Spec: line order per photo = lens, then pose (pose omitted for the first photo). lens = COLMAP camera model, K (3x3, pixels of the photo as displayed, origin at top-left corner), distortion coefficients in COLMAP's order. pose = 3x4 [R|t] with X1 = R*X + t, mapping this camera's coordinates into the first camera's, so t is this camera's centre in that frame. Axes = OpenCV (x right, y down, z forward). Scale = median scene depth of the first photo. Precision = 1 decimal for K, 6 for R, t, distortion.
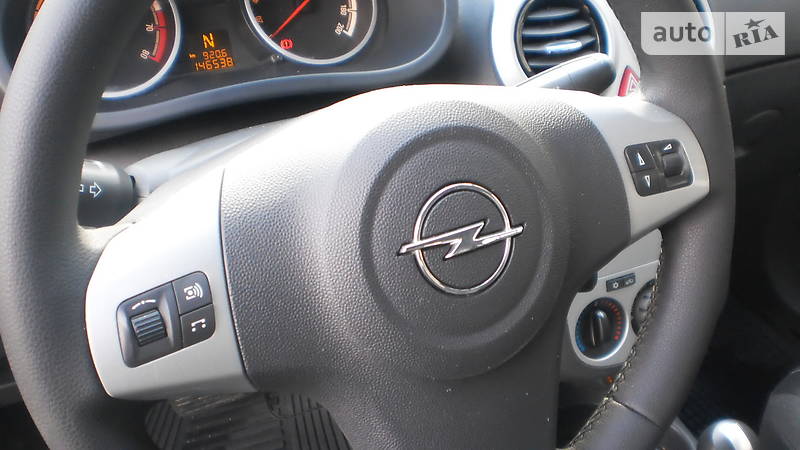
lens RADIAL K [[859.0, 0, 400.0], [0, 859.0, 225.0], [0, 0, 1]] dist [-0.020312, -0.346678]
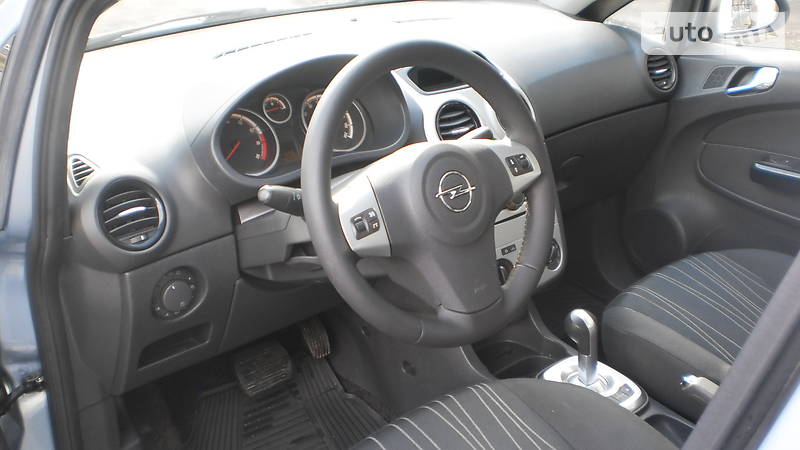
lens RADIAL K [[859.0, 0, 400.0], [0, 859.0, 225.0], [0, 0, 1]] dist [-0.020312, -0.346678]
pose [[0.975813, -0.132807, 0.173642, -0.488030], [0.157152, 0.978319, -0.134890, 0.383767], [-0.151963, 0.158915, 0.975527, -1.339470]]
